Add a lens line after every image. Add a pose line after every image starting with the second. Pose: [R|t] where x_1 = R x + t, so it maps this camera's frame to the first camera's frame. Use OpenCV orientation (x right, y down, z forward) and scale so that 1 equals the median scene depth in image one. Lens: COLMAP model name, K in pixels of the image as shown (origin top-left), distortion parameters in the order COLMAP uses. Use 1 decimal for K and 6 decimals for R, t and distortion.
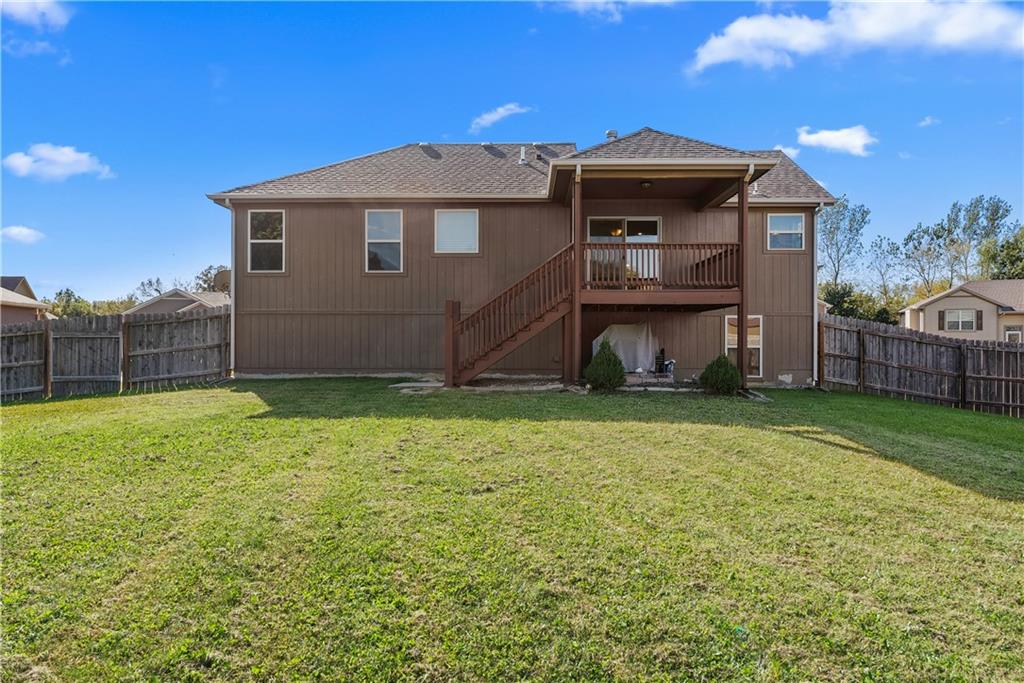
lens RADIAL K [[681.2, 0, 514.1], [0, 681.2, 335.5], [0, 0, 1]] dist [0.012170, 0.000327]
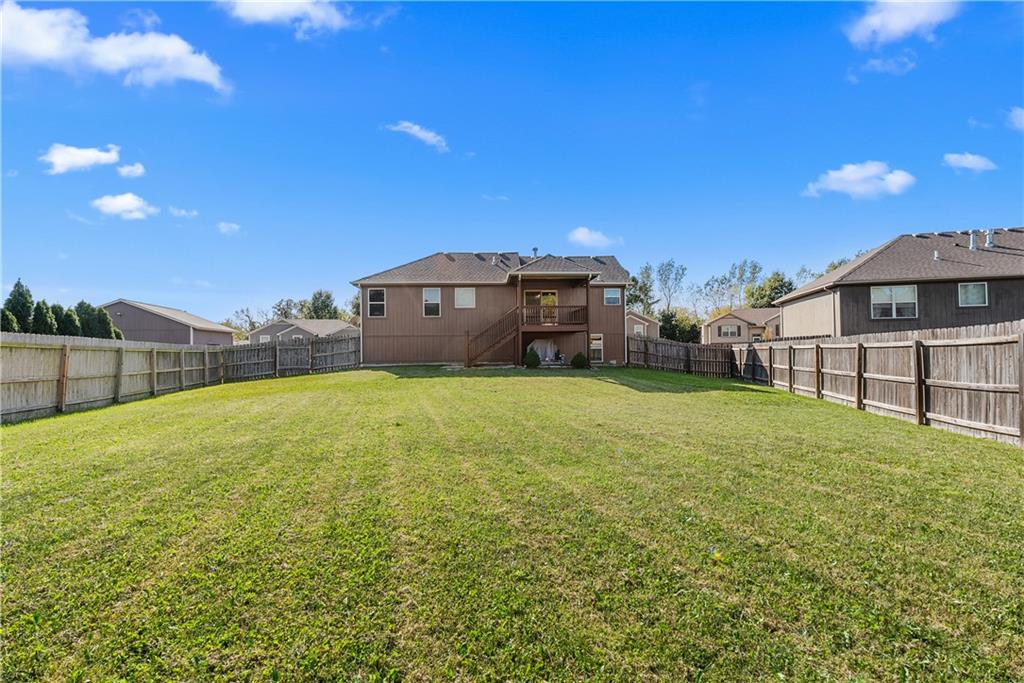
lens RADIAL K [[458.5, 0, 511.9], [0, 458.5, 340.8], [0, 0, 1]] dist [-0.002607, -0.000508]
pose [[0.997274, -0.013933, 0.072455, -0.042387], [0.013991, 0.999902, -0.000295, -0.011205], [-0.072443, 0.001308, 0.997372, -0.477706]]
